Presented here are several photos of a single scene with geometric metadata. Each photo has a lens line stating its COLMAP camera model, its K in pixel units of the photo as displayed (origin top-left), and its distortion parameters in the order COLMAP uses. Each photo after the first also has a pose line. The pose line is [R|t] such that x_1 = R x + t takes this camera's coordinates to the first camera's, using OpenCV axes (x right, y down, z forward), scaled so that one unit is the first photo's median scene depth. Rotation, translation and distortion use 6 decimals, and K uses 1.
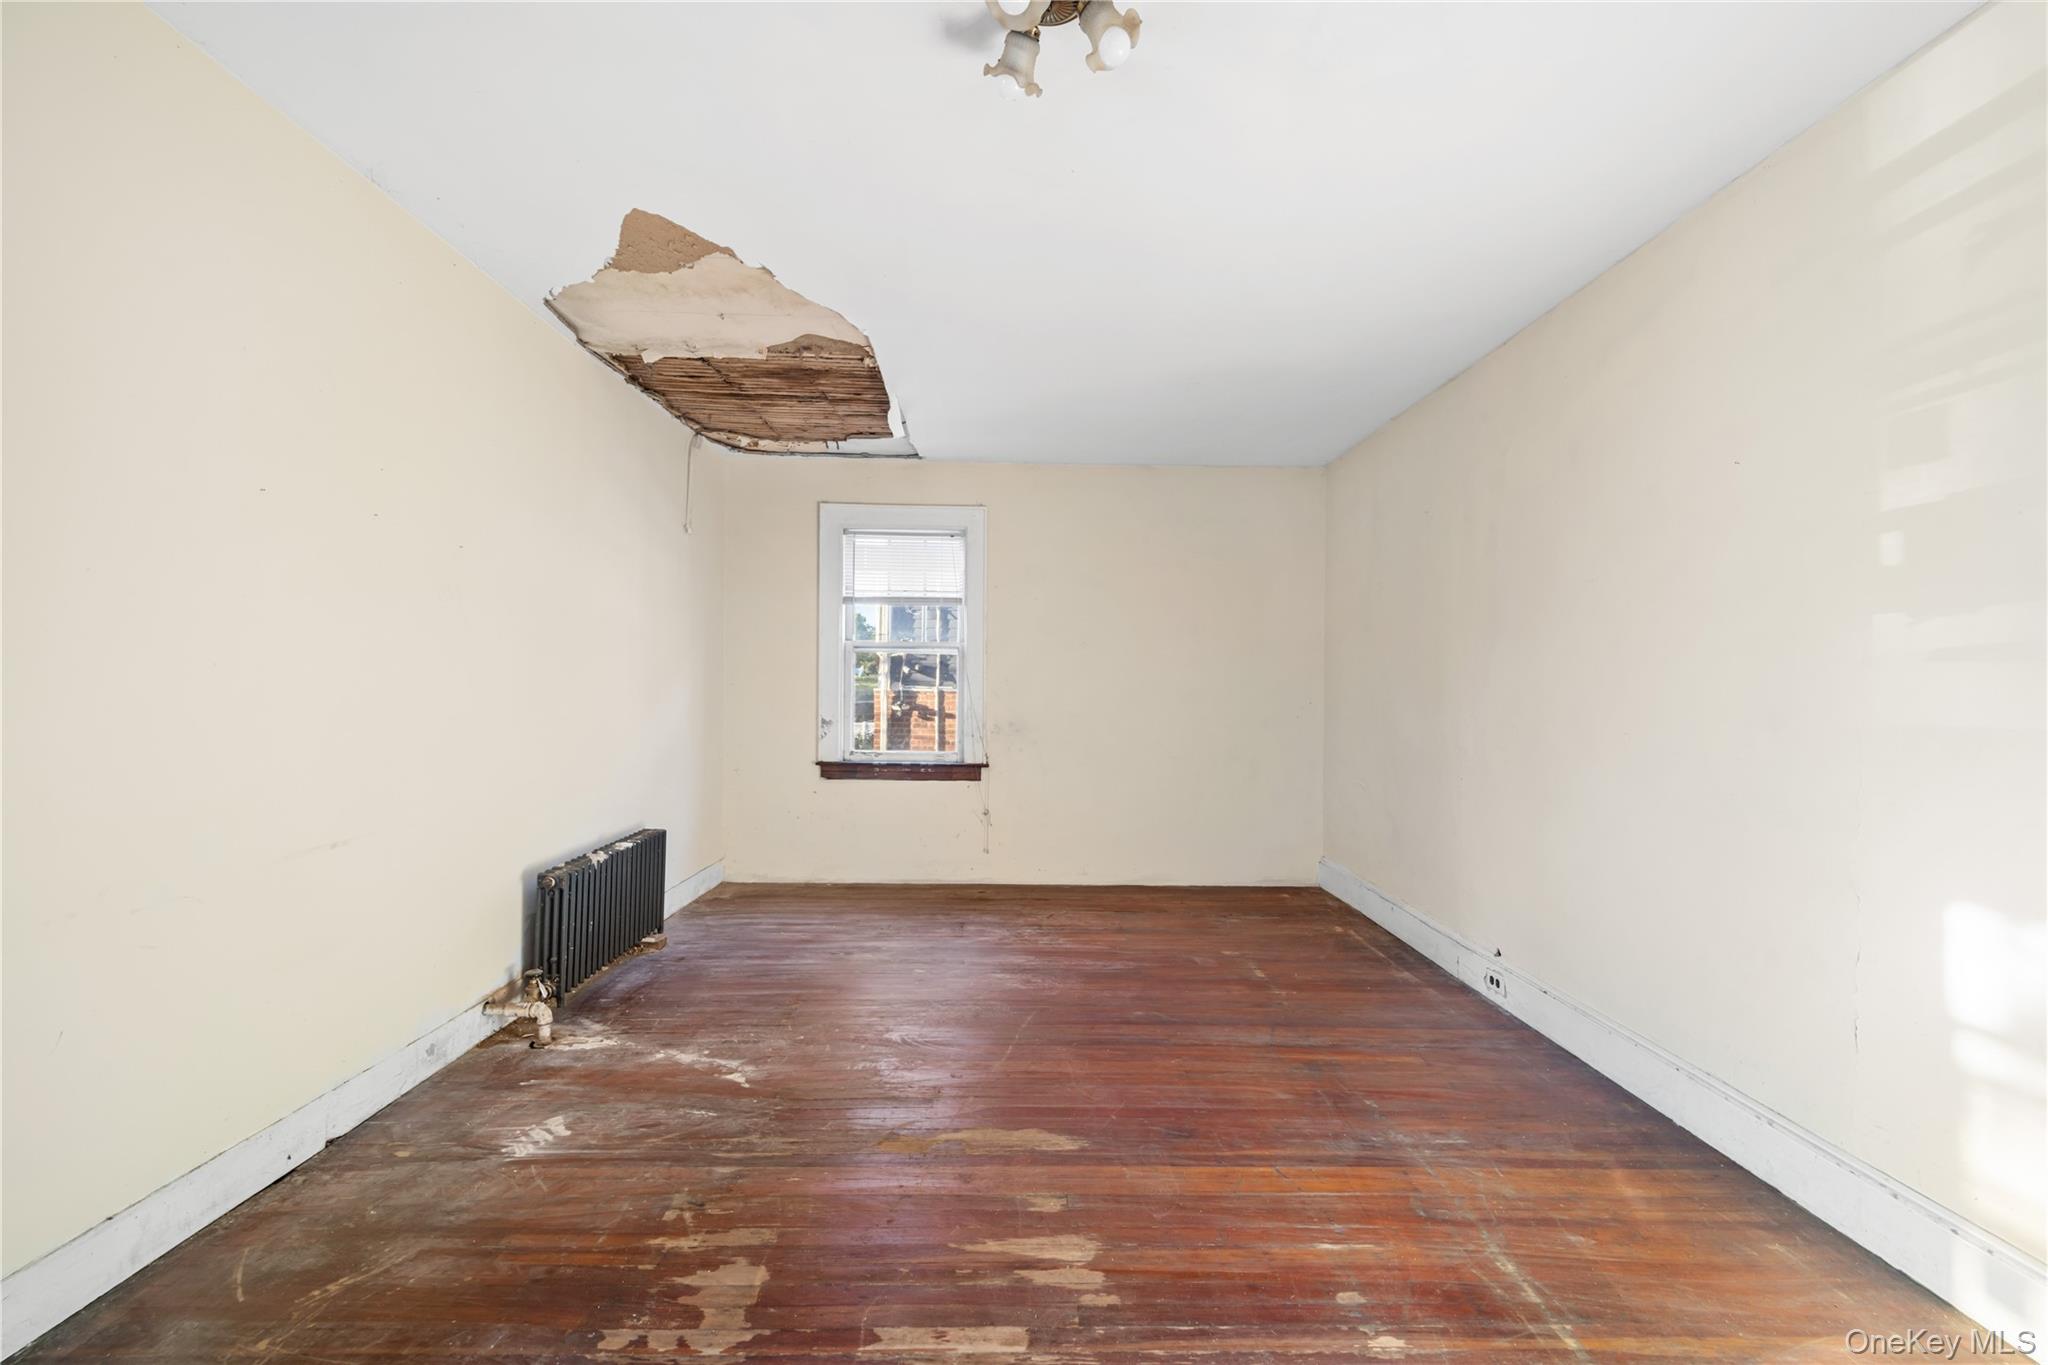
lens RADIAL K [[824.3, 0, 1024.0], [0, 824.3, 682.5], [0, 0, 1]] dist [0.001067, 0.000090]
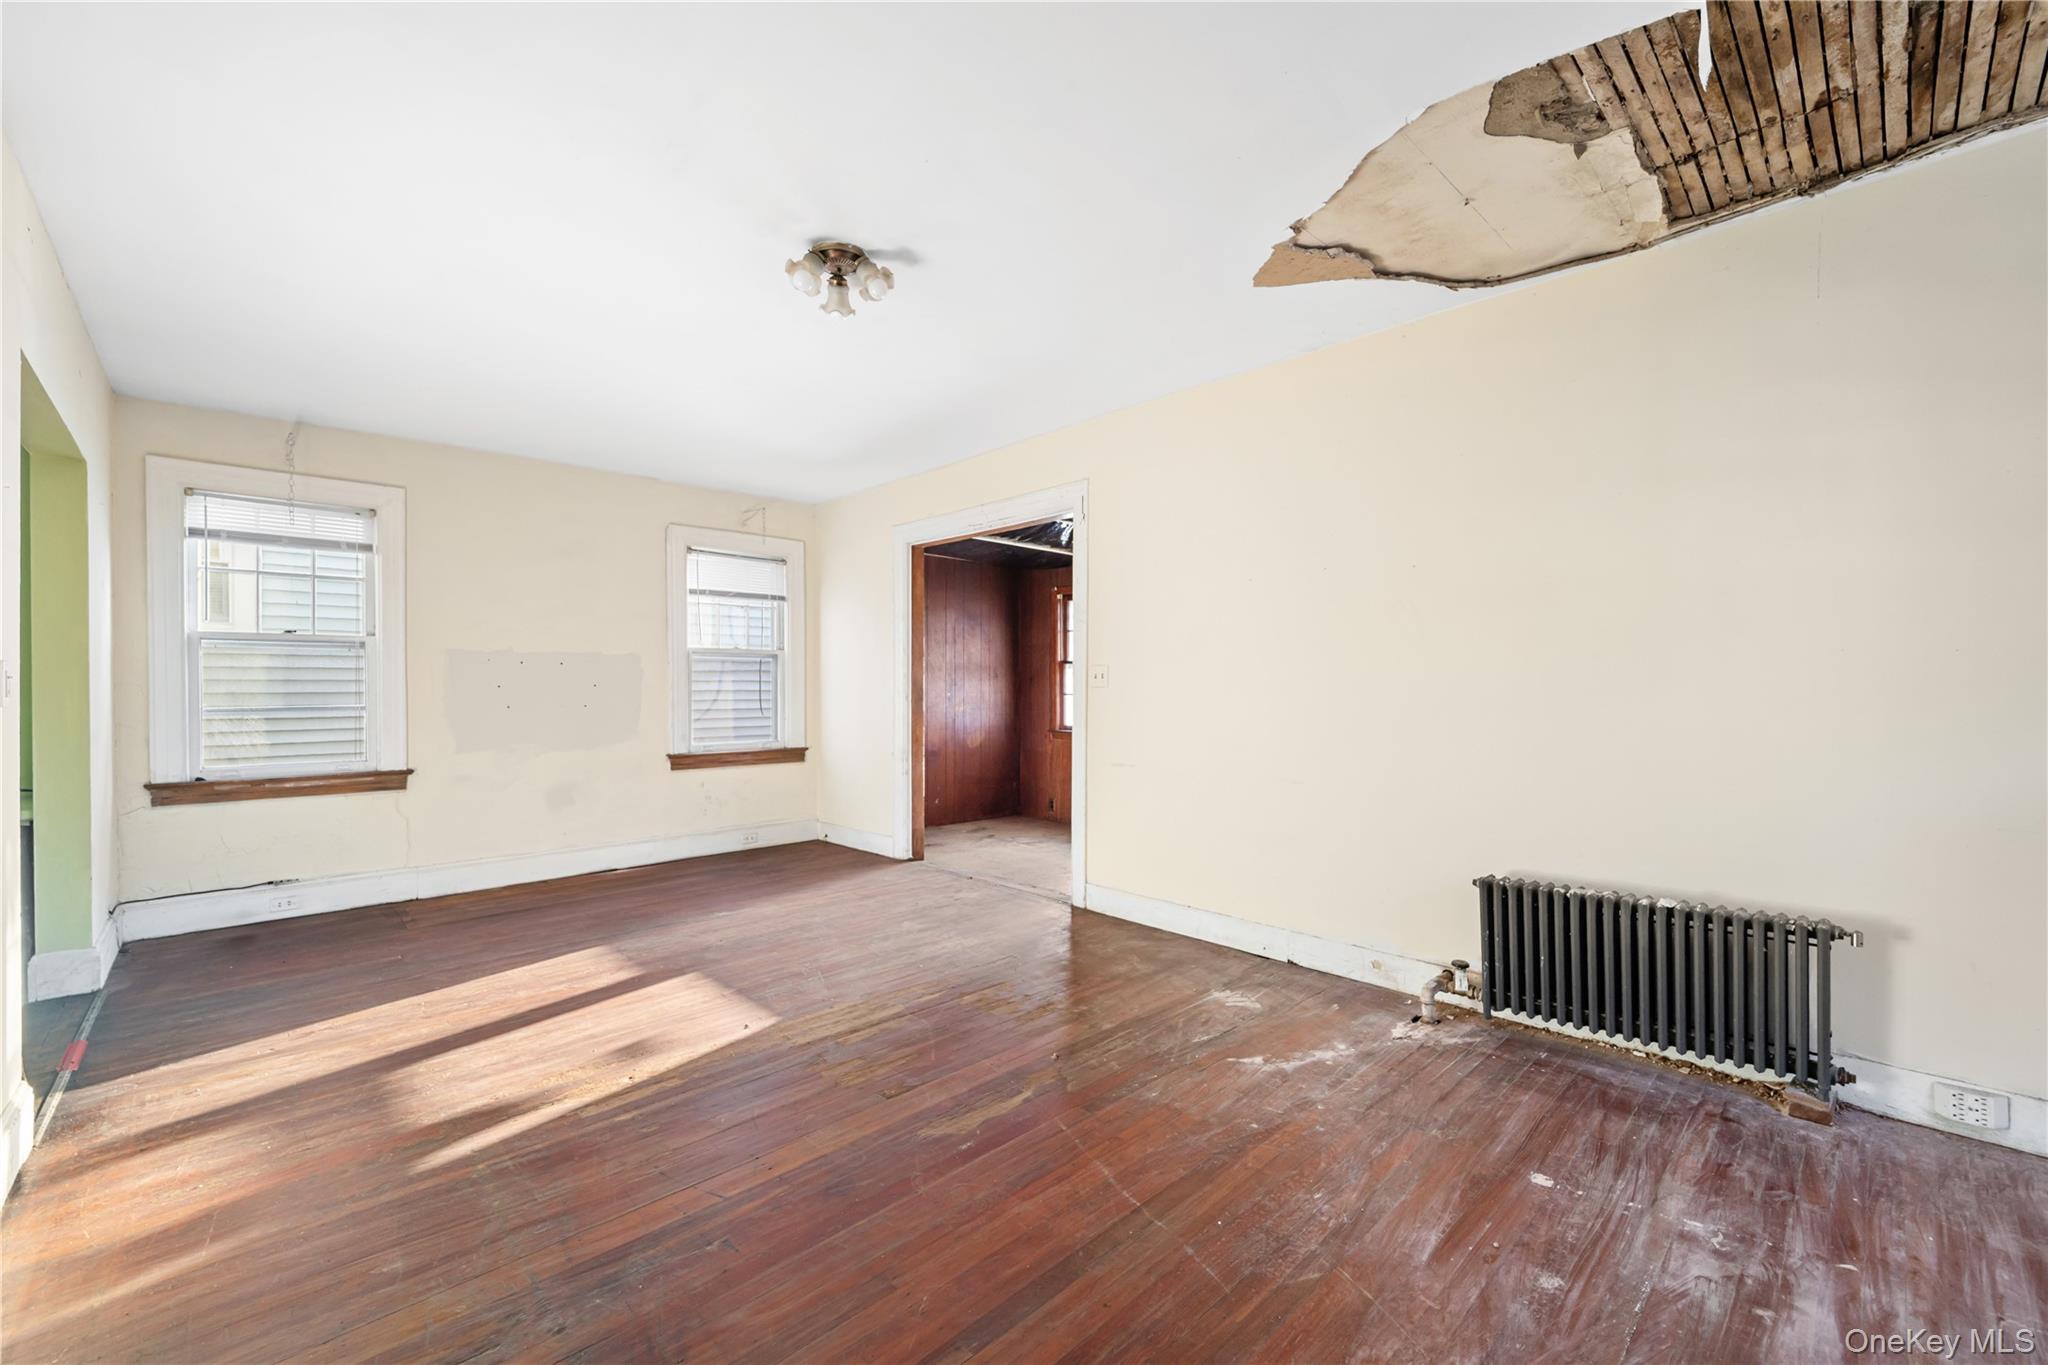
lens RADIAL K [[824.3, 0, 1024.0], [0, 824.3, 682.5], [0, 0, 1]] dist [0.001067, 0.000090]
pose [[-0.730120, -0.008612, -0.683265, 0.626731], [-0.000072, 0.999922, -0.012527, 0.022291], [0.683319, -0.009097, -0.730063, 1.723387]]
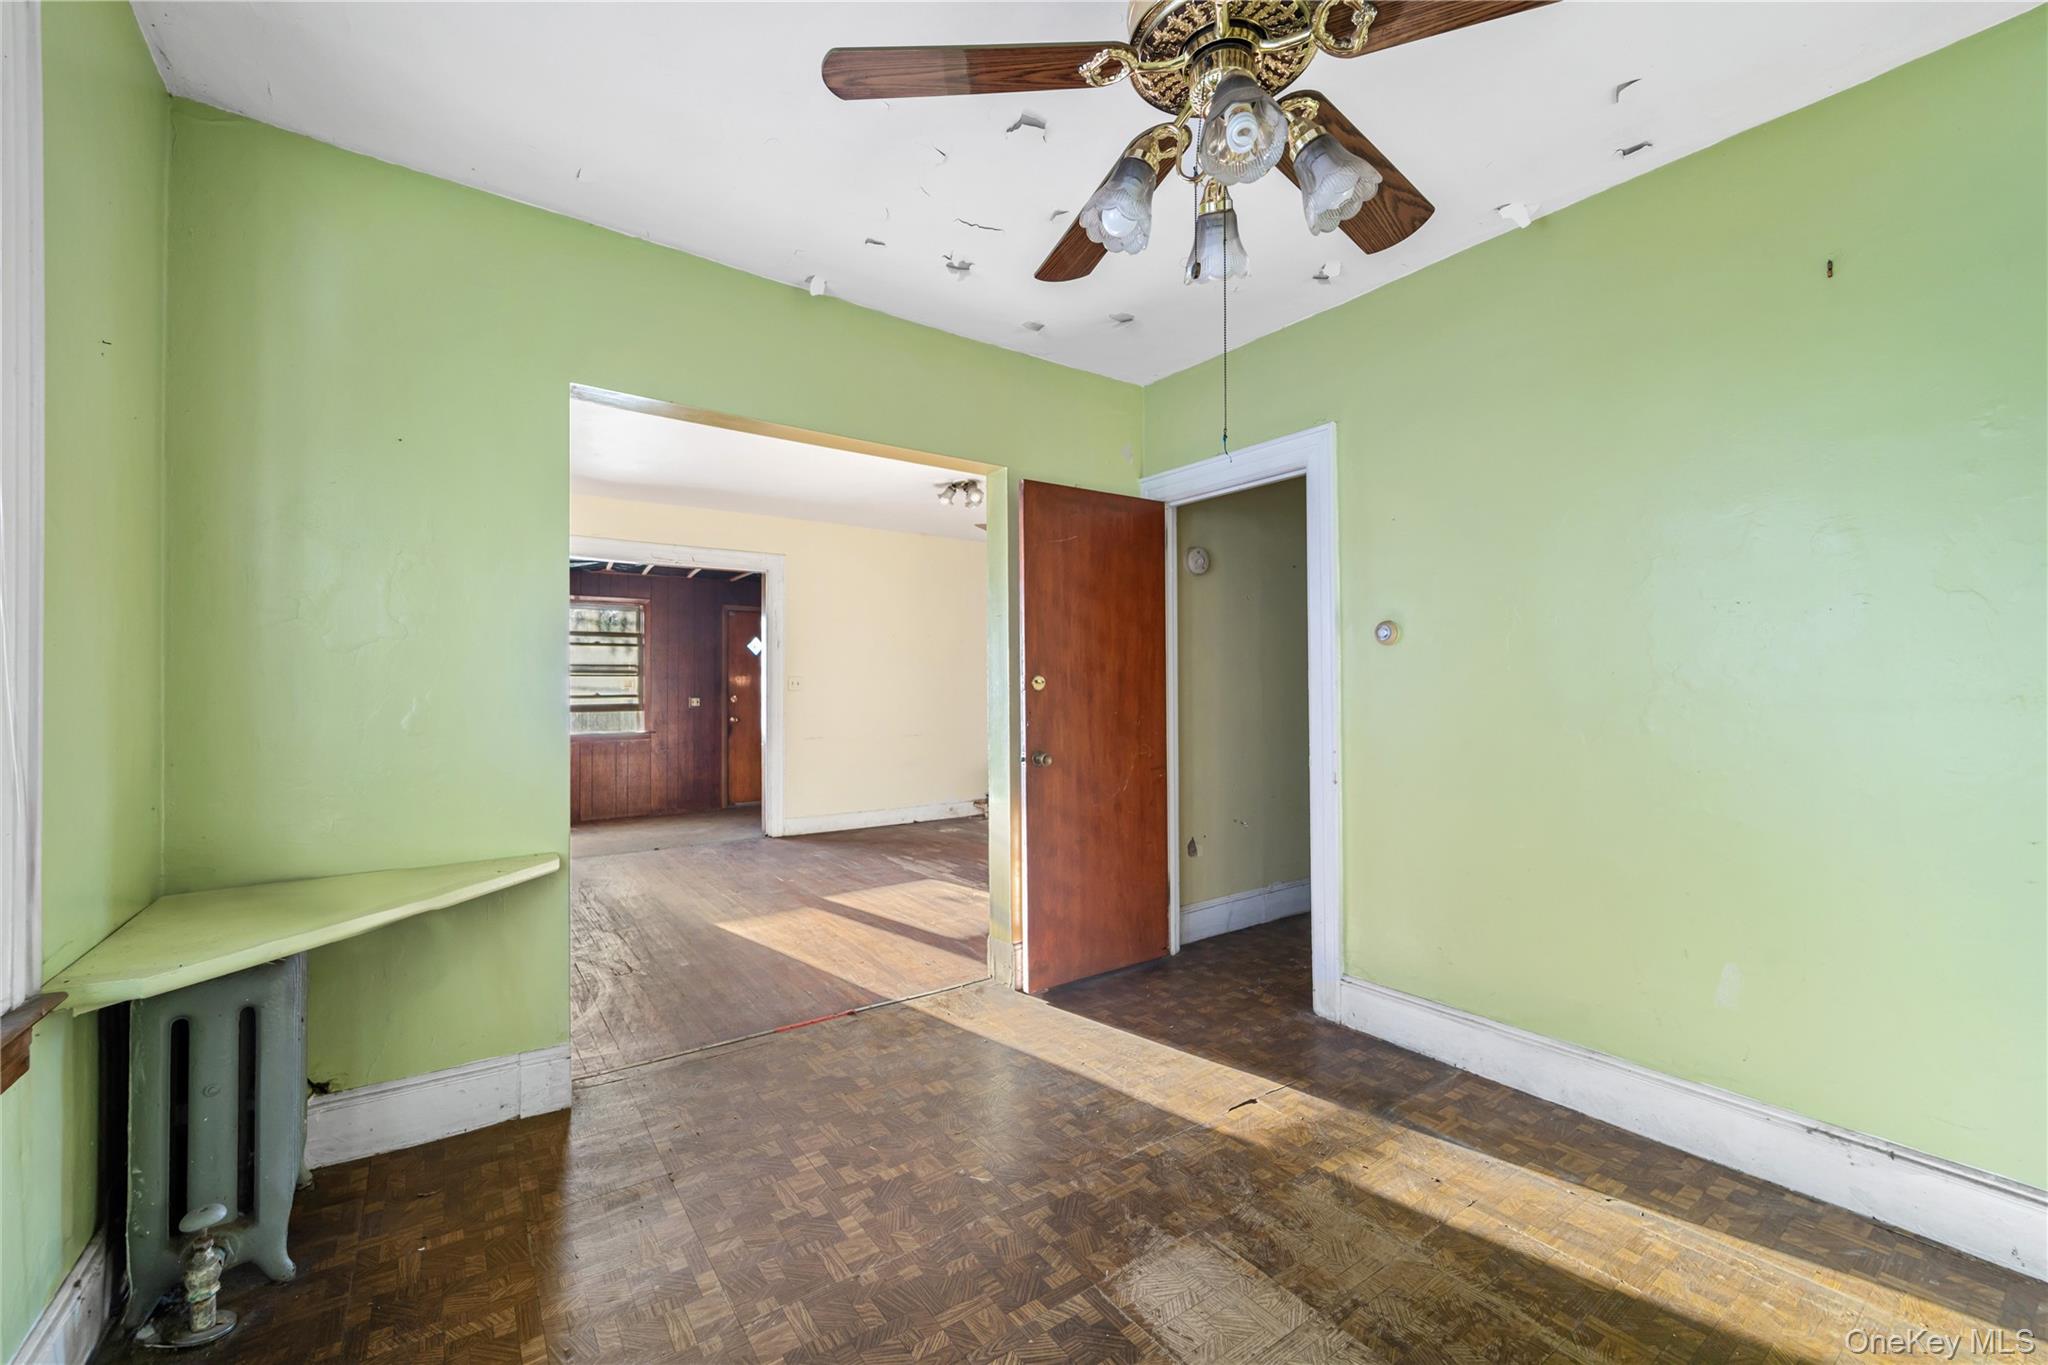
lens RADIAL K [[824.3, 0, 1024.0], [0, 824.3, 682.5], [0, 0, 1]] dist [0.001067, 0.000090]
pose [[0.577541, -0.023716, -0.816017, 2.007705], [0.012063, 0.999717, -0.020517, 0.066366], [0.816272, 0.002006, 0.577664, -0.529495]]
